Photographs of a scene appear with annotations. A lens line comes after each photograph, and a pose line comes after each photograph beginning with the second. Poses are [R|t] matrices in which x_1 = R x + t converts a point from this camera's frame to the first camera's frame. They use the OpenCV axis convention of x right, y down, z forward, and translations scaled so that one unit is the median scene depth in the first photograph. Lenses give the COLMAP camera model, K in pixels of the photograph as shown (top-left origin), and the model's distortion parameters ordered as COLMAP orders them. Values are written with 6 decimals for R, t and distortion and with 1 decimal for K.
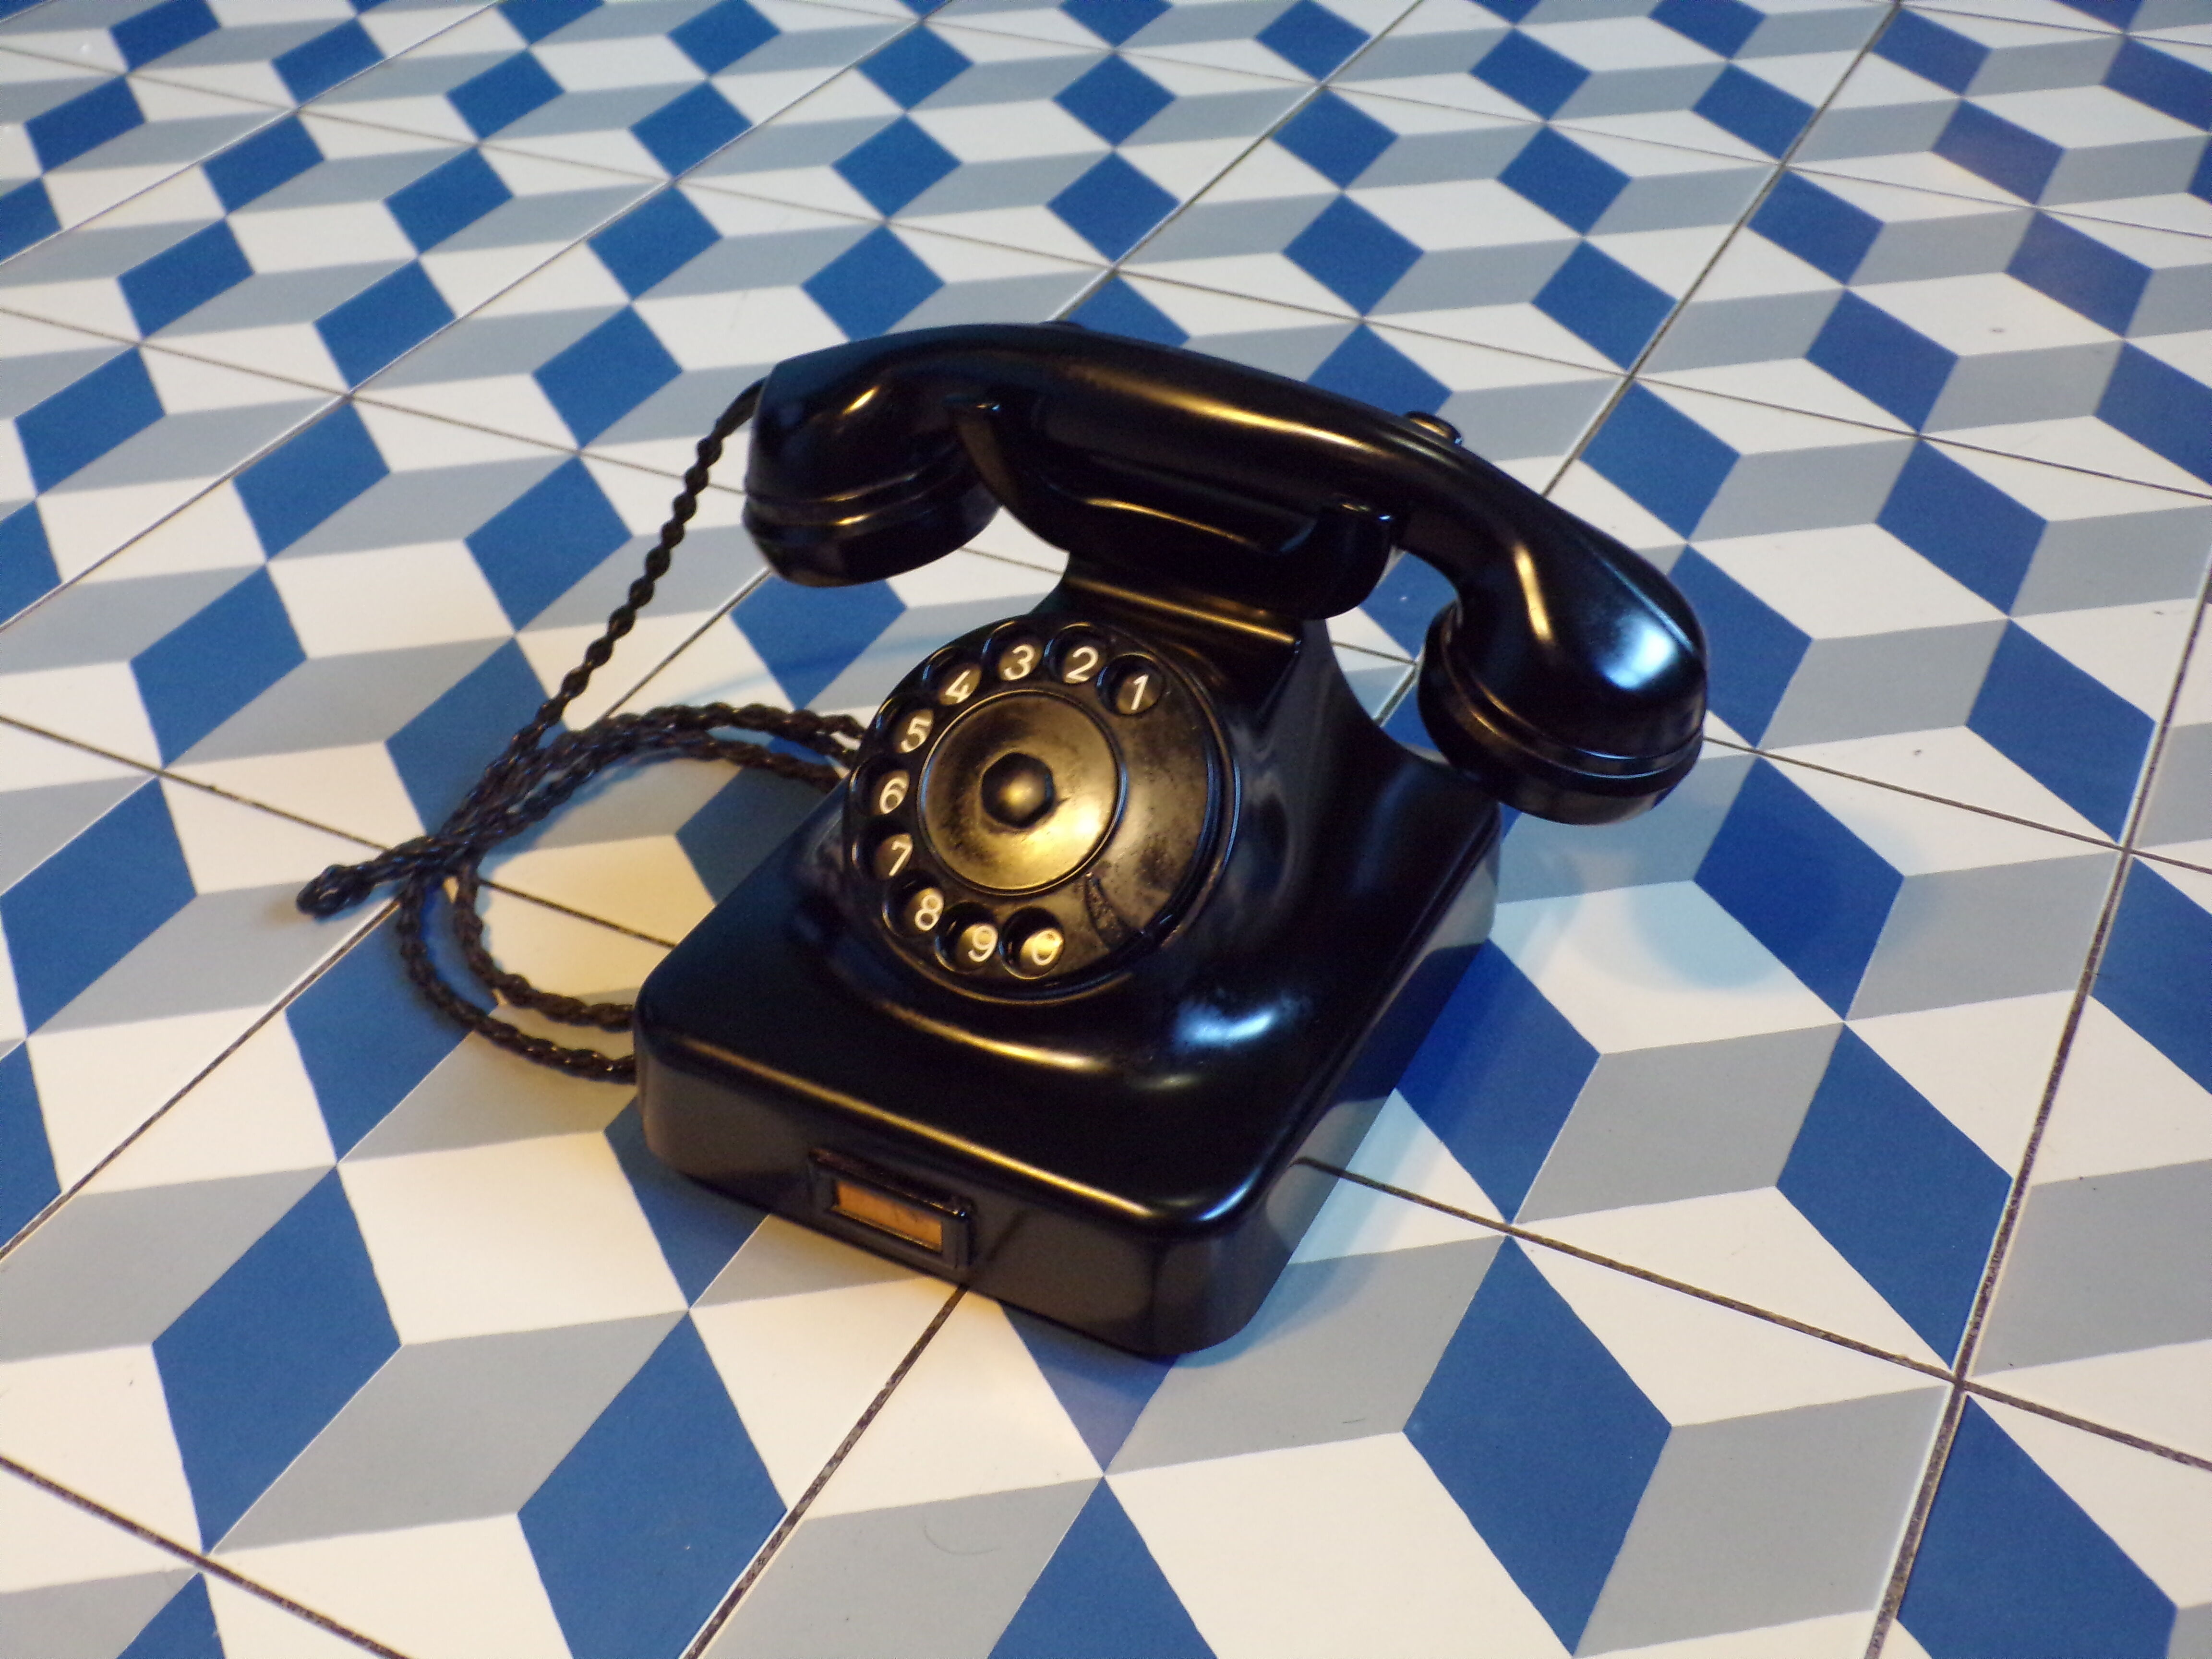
lens RADIAL K [[2484.3, 0, 1106.0], [0, 2484.3, 829.5], [0, 0, 1]] dist [-0.028925, -0.012849]
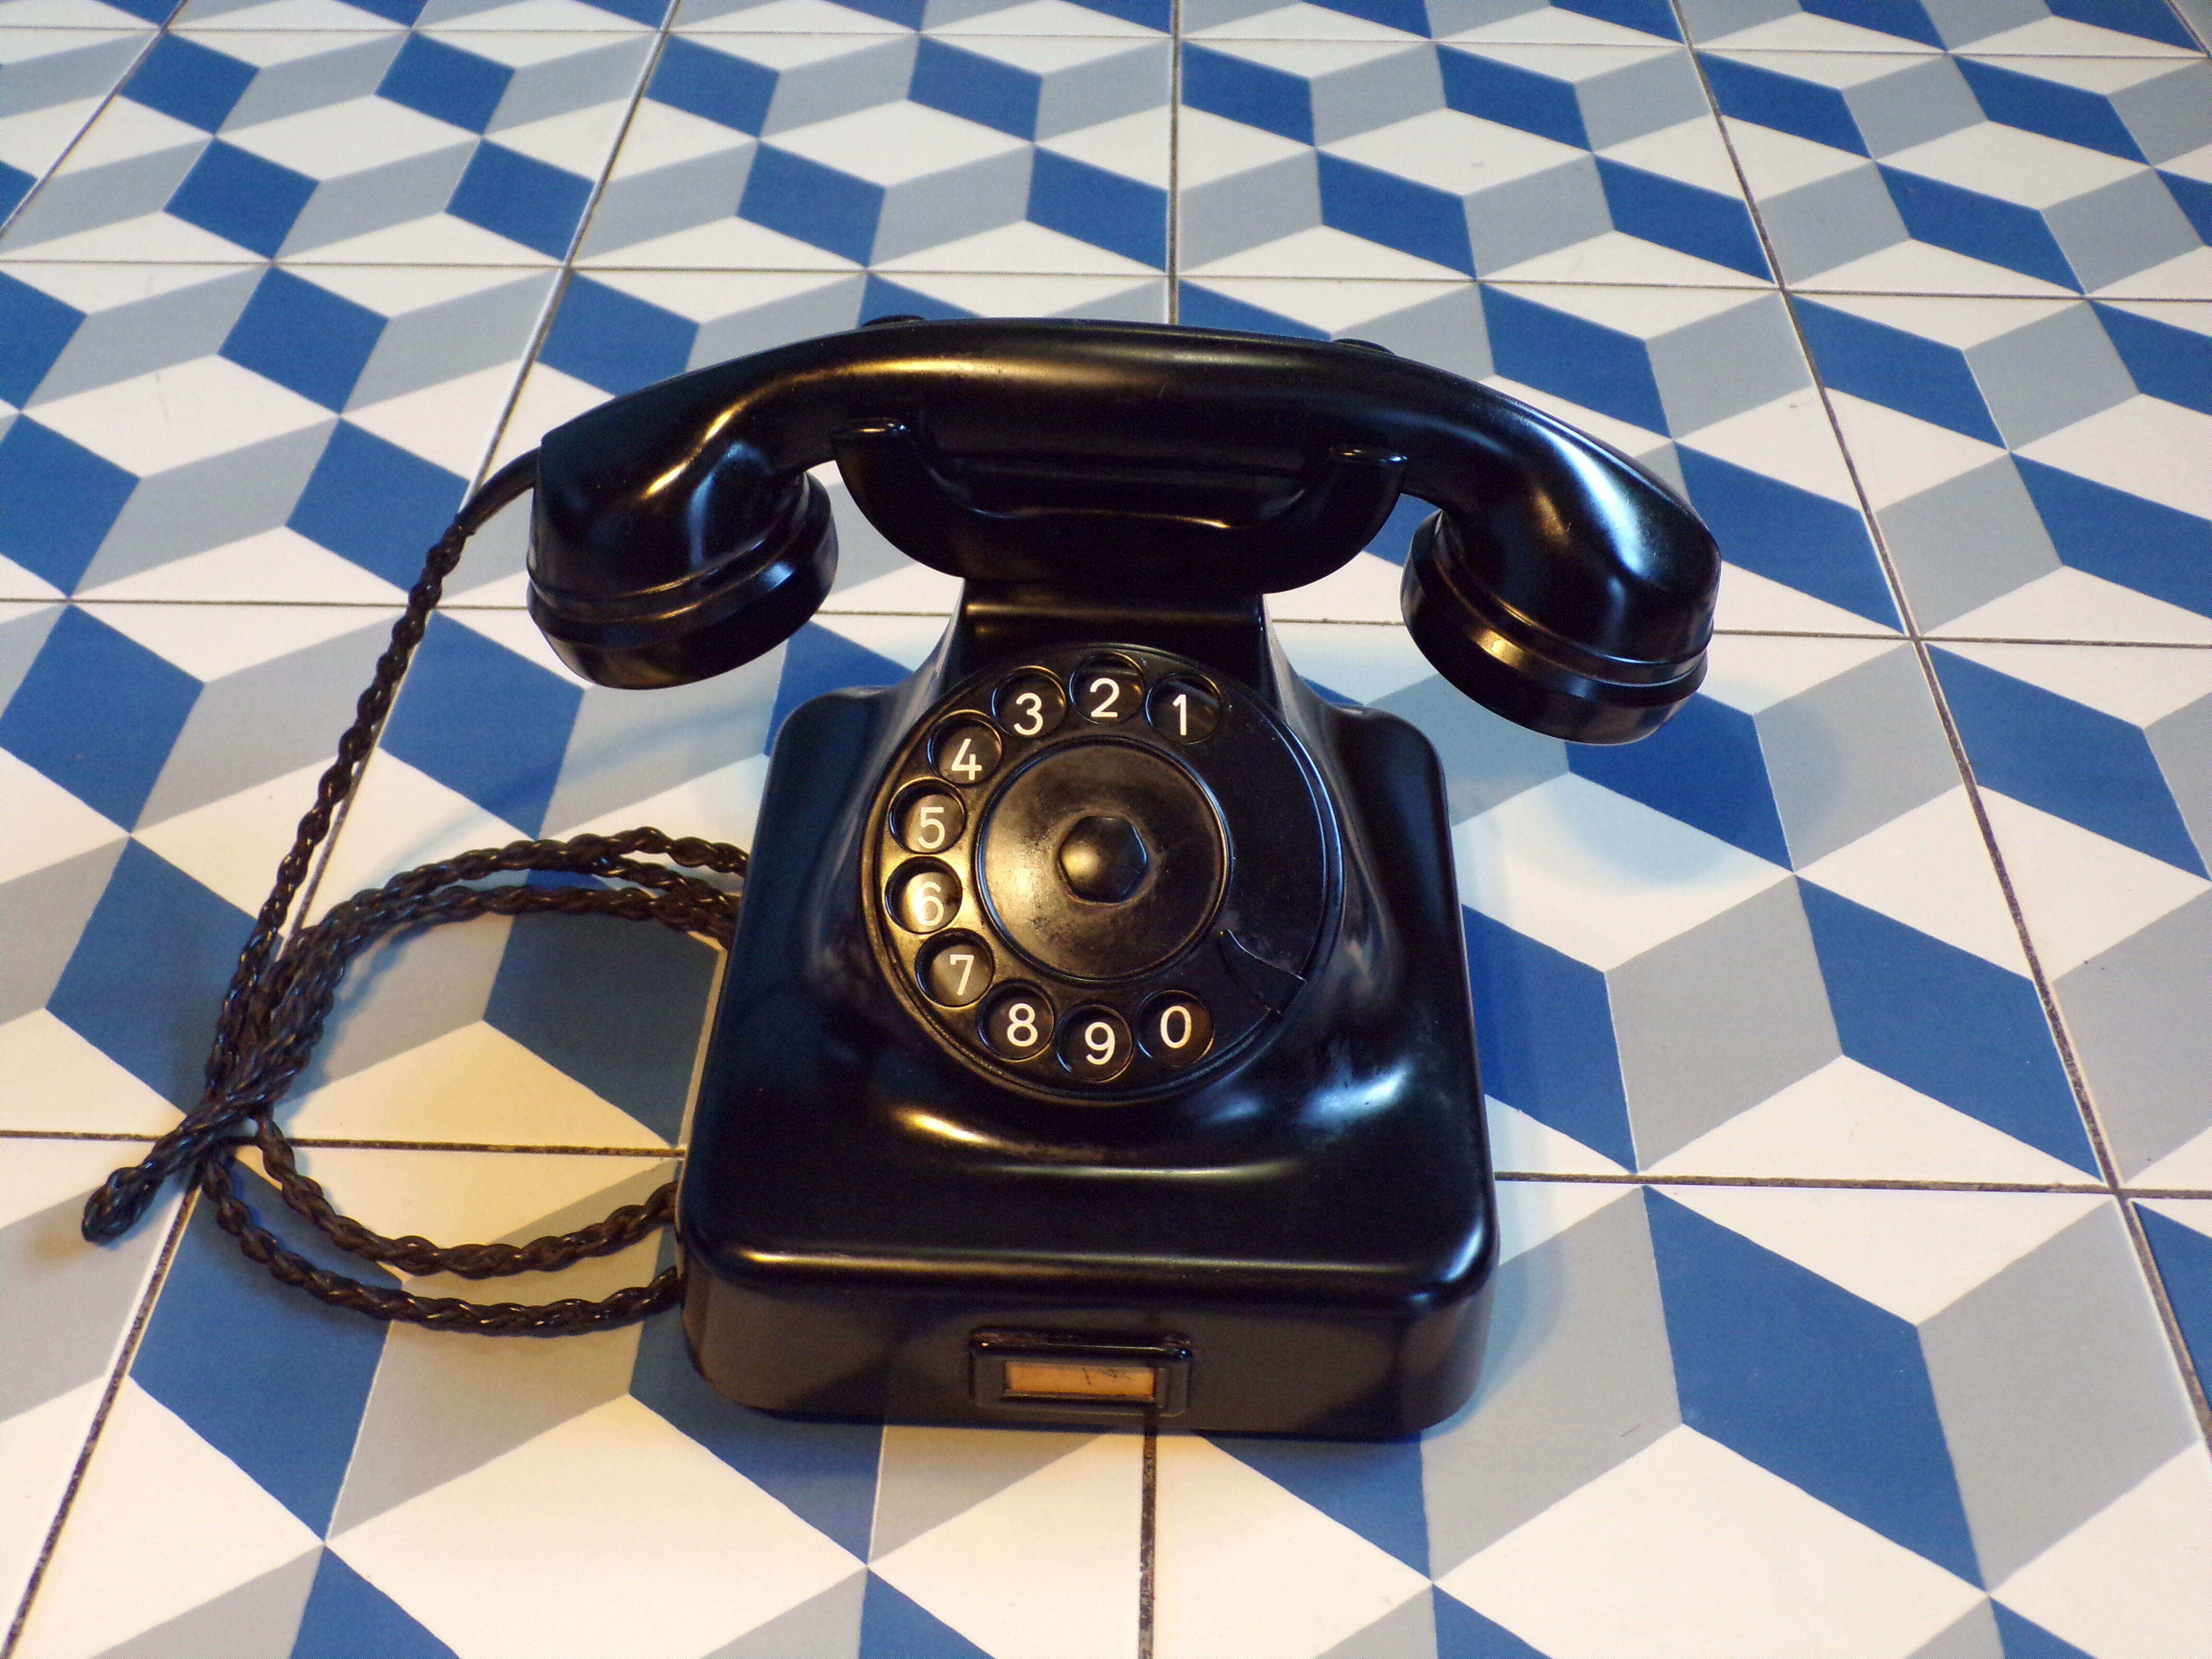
lens RADIAL K [[2536.0, 0, 1085.9], [0, 2536.0, 748.6], [0, 0, 1]] dist [-0.049852, 0.036664]
pose [[0.911282, -0.243815, 0.331842, -0.278532], [0.244234, 0.968843, 0.041143, -0.080075], [-0.331534, 0.043554, 0.942437, 0.139768]]
